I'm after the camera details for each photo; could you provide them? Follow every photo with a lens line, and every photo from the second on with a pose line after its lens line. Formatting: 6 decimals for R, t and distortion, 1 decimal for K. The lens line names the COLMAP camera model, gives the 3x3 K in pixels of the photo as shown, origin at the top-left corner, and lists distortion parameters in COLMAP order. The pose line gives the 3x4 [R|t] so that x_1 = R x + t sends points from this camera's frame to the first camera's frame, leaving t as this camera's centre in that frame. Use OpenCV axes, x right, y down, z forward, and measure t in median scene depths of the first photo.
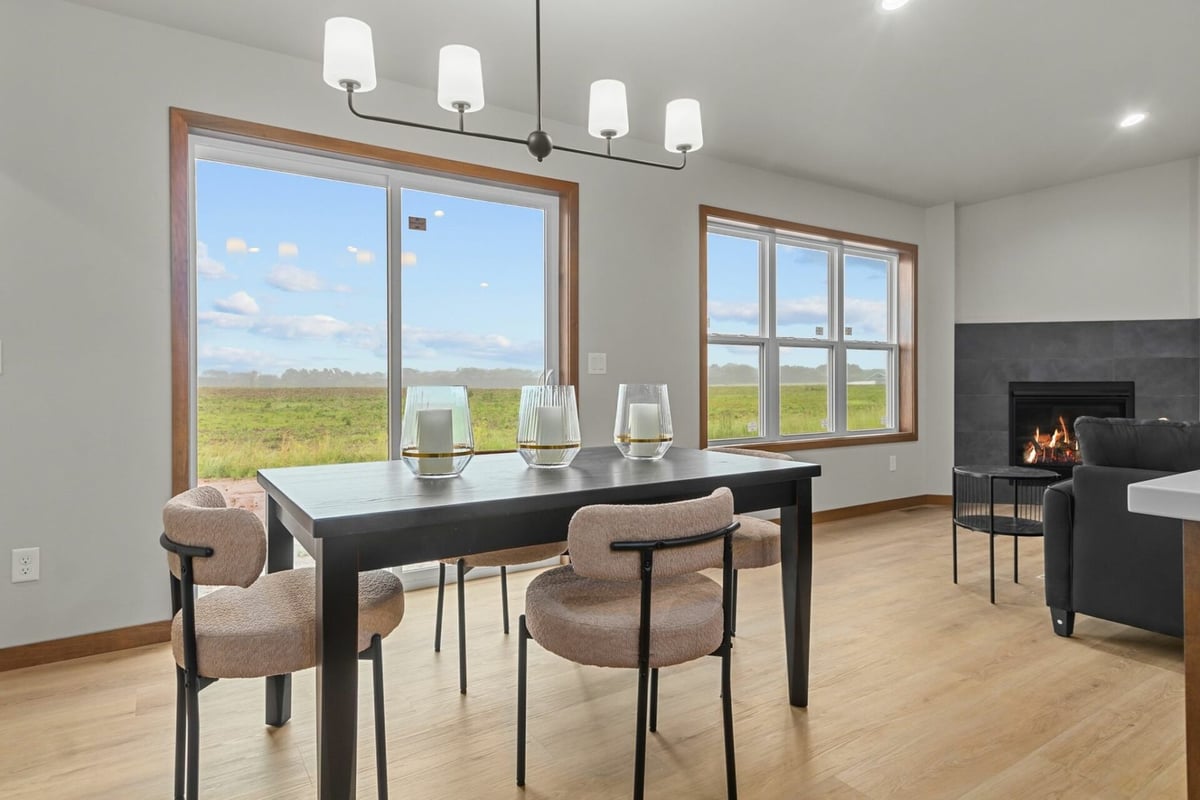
lens RADIAL K [[661.2, 0, 600.2], [0, 661.2, 382.1], [0, 0, 1]] dist [0.010330, -0.002617]
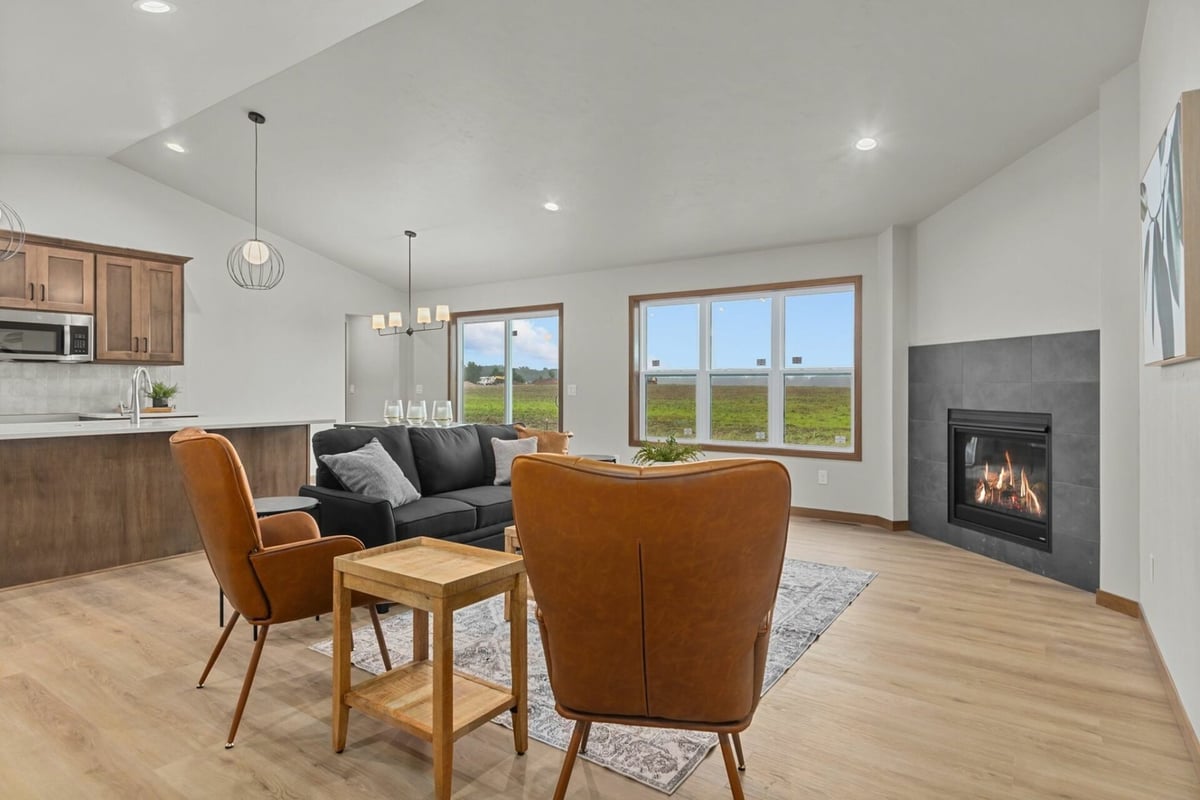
lens RADIAL K [[653.5, 0, 604.5], [0, 653.5, 384.6], [0, 0, 1]] dist [-0.000487, 0.000919]
pose [[0.372799, 0.003048, -0.927907, 1.279953], [-0.002801, 0.999994, 0.002160, -0.033724], [0.927908, 0.001794, 0.372805, 0.237063]]
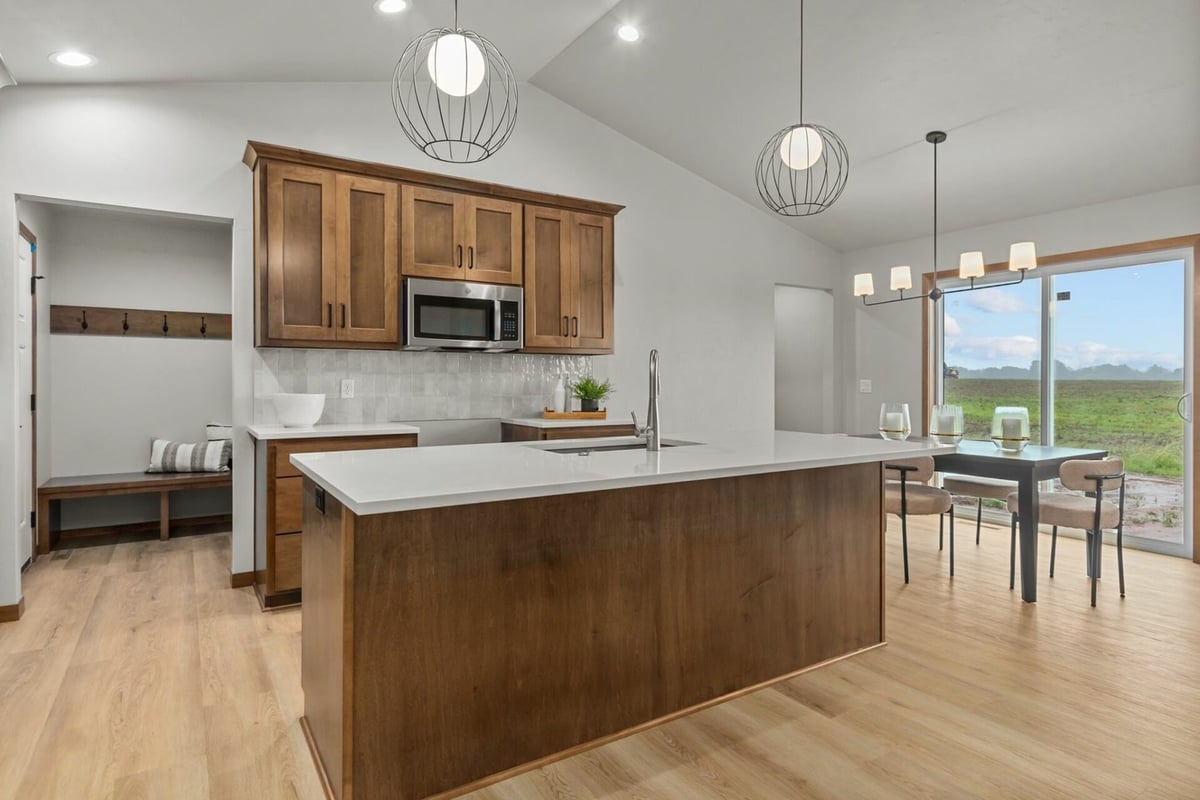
lens RADIAL K [[661.2, 0, 601.4], [0, 661.2, 381.8], [0, 0, 1]] dist [0.010330, -0.002617]
pose [[-0.022598, 0.005804, -0.999728, 0.776986], [0.000549, 0.999983, 0.005793, -0.032462], [0.999744, -0.000418, -0.022601, -0.024952]]
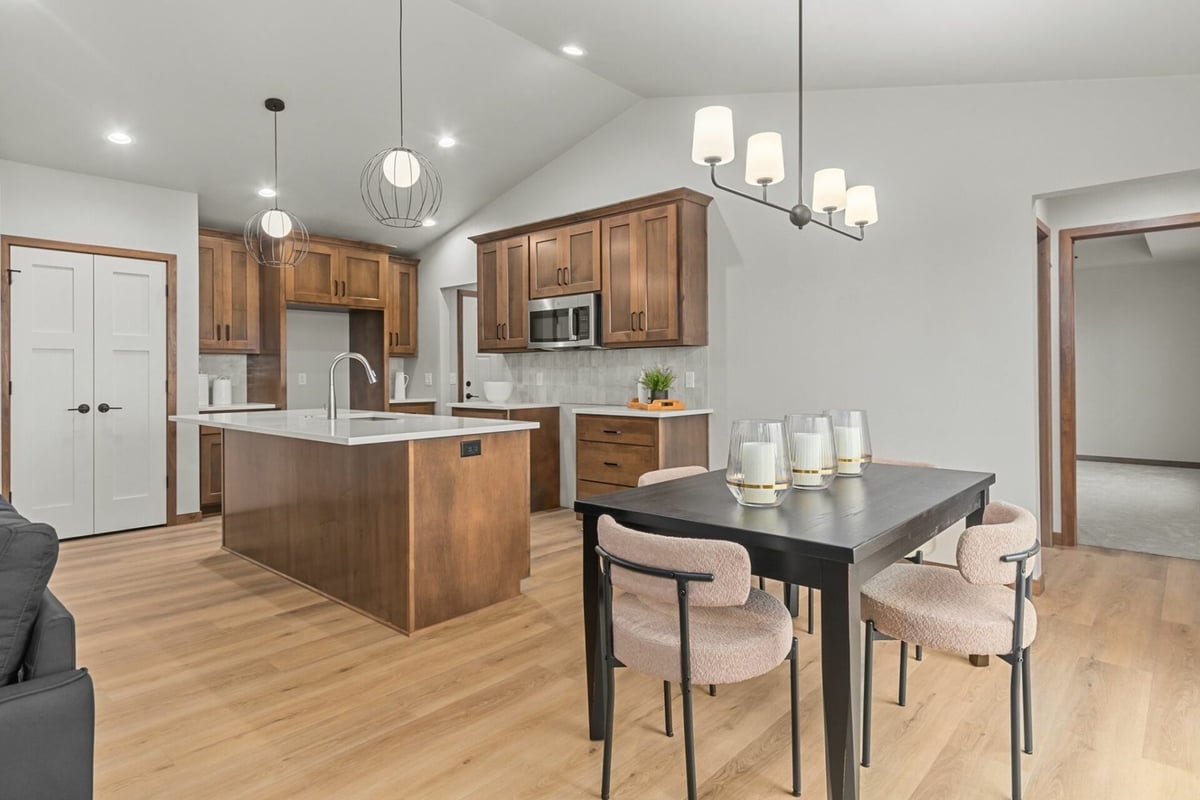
lens RADIAL K [[661.2, 0, 593.0], [0, 661.2, 376.7], [0, 0, 1]] dist [0.010330, -0.002617]
pose [[-0.969551, 0.010552, -0.244661, 0.218236], [0.010217, 0.999944, 0.002638, -0.026487], [0.244675, 0.000057, -0.969605, 0.754617]]
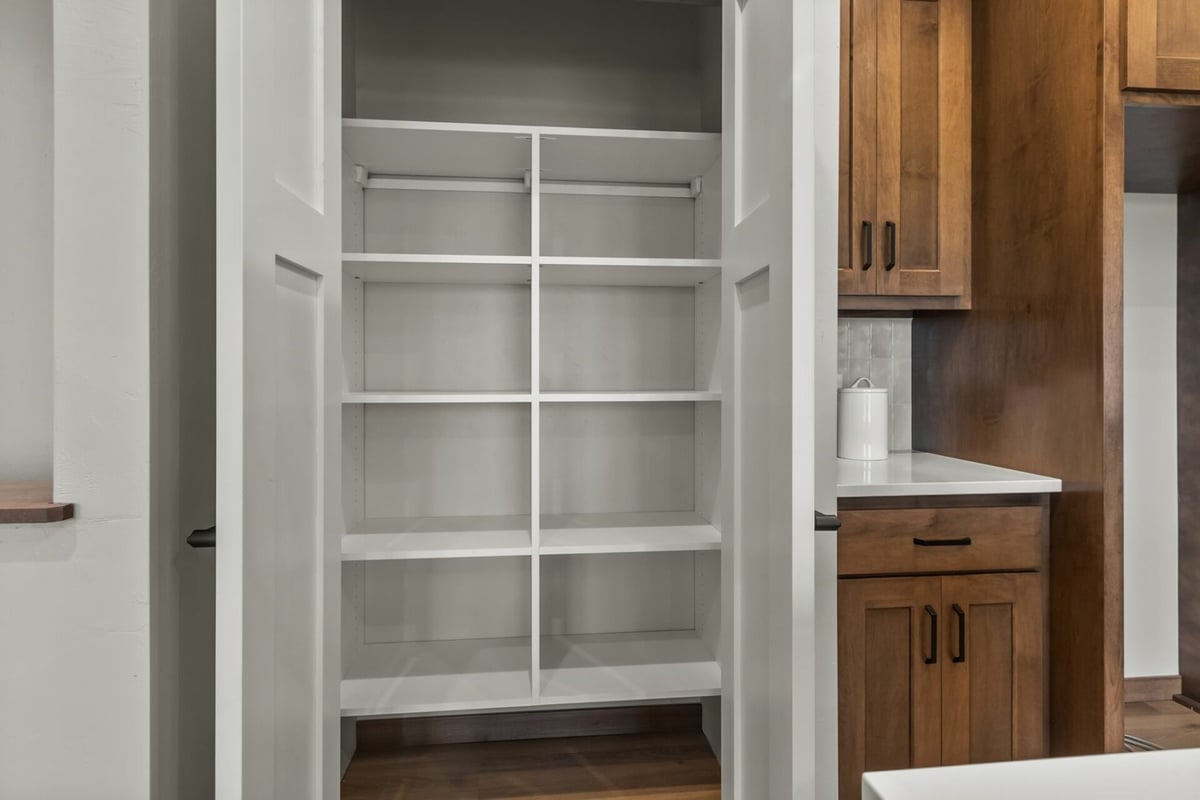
lens RADIAL K [[661.2, 0, 605.3], [0, 661.2, 374.3], [0, 0, 1]] dist [0.010330, -0.002617]
pose [[-0.890589, 0.008897, 0.454722, 0.501513], [0.008864, 0.999958, -0.002204, -0.033033], [-0.454722, 0.002068, -0.890631, -0.044100]]
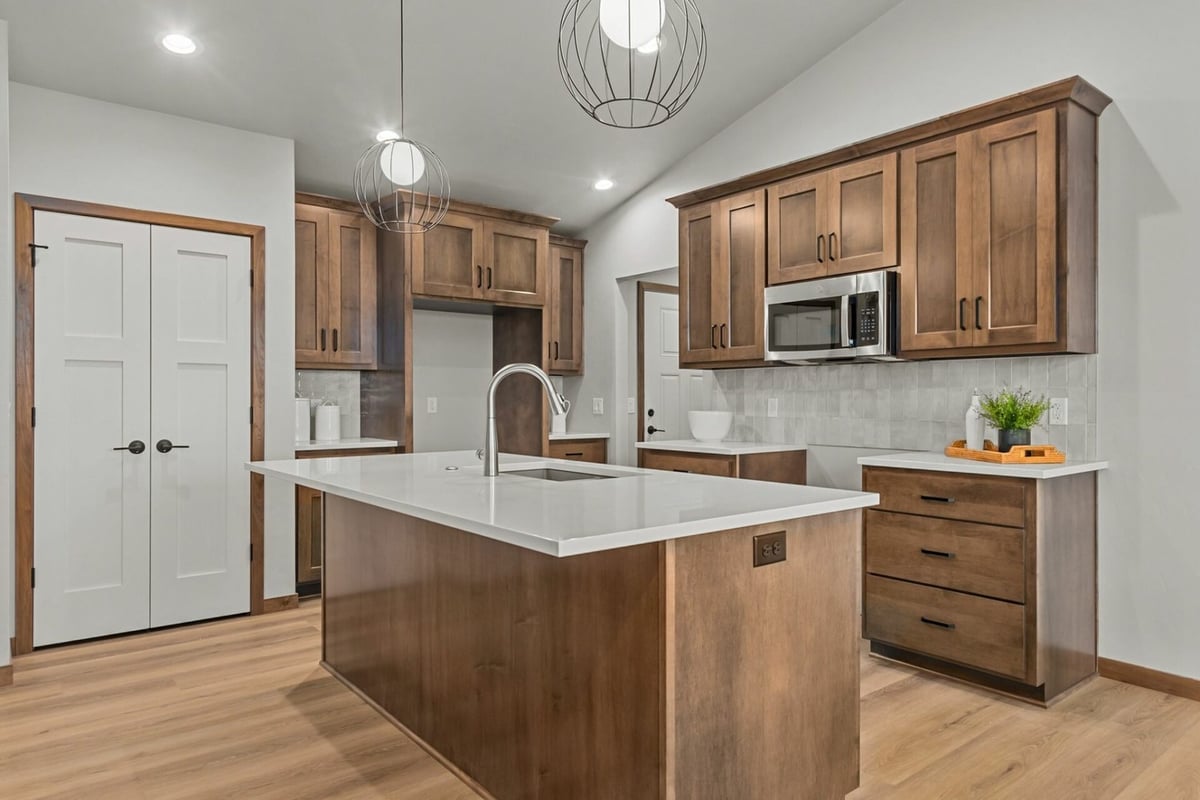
lens RADIAL K [[764.4, 0, 642.8], [0, 764.4, 403.7], [0, 0, 1]] dist [0.013382, -0.000783]
pose [[-0.993356, 0.005644, -0.114942, 0.275847], [0.005194, 0.999978, 0.004216, -0.029137], [0.114963, 0.003591, -0.993363, 0.494266]]
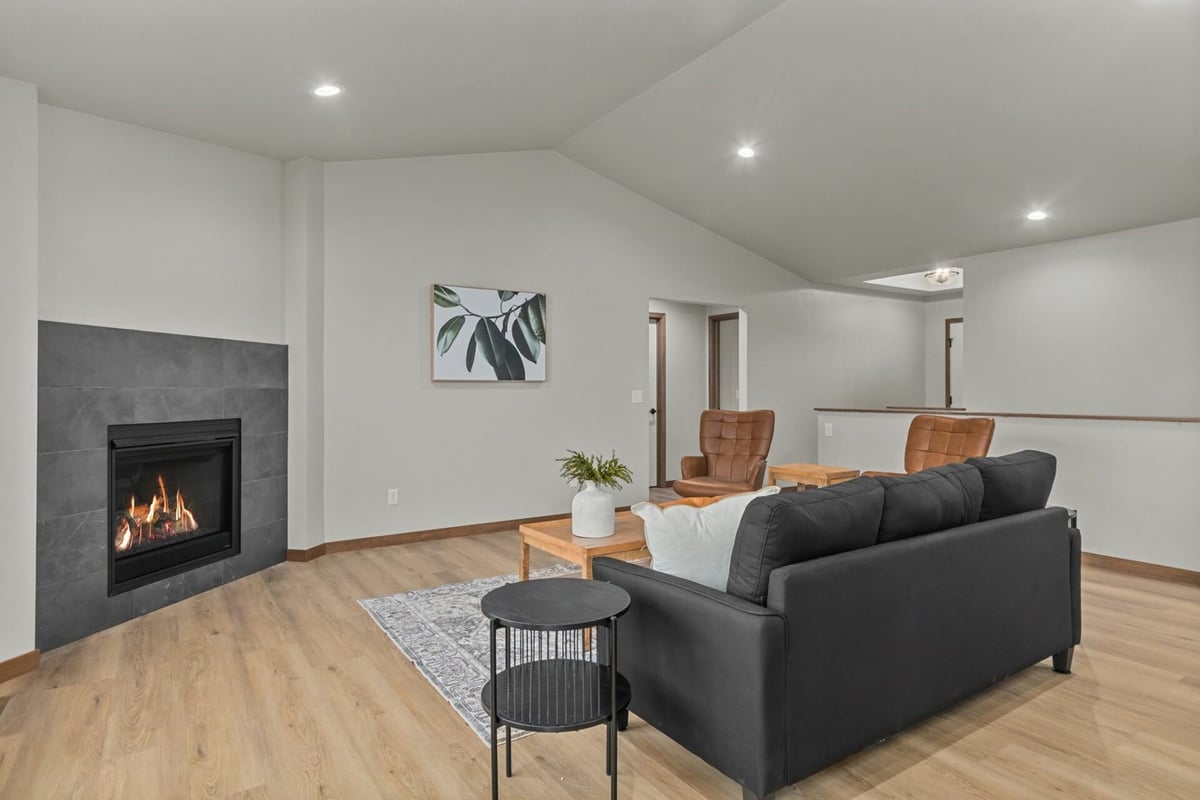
lens RADIAL K [[661.2, 0, 601.2], [0, 661.2, 383.9], [0, 0, 1]] dist [0.010330, -0.002617]
pose [[0.002913, 0.014416, 0.999892, 0.018659], [0.002117, 0.999894, -0.014422, -0.028586], [-0.999994, 0.002159, 0.002883, 0.557764]]
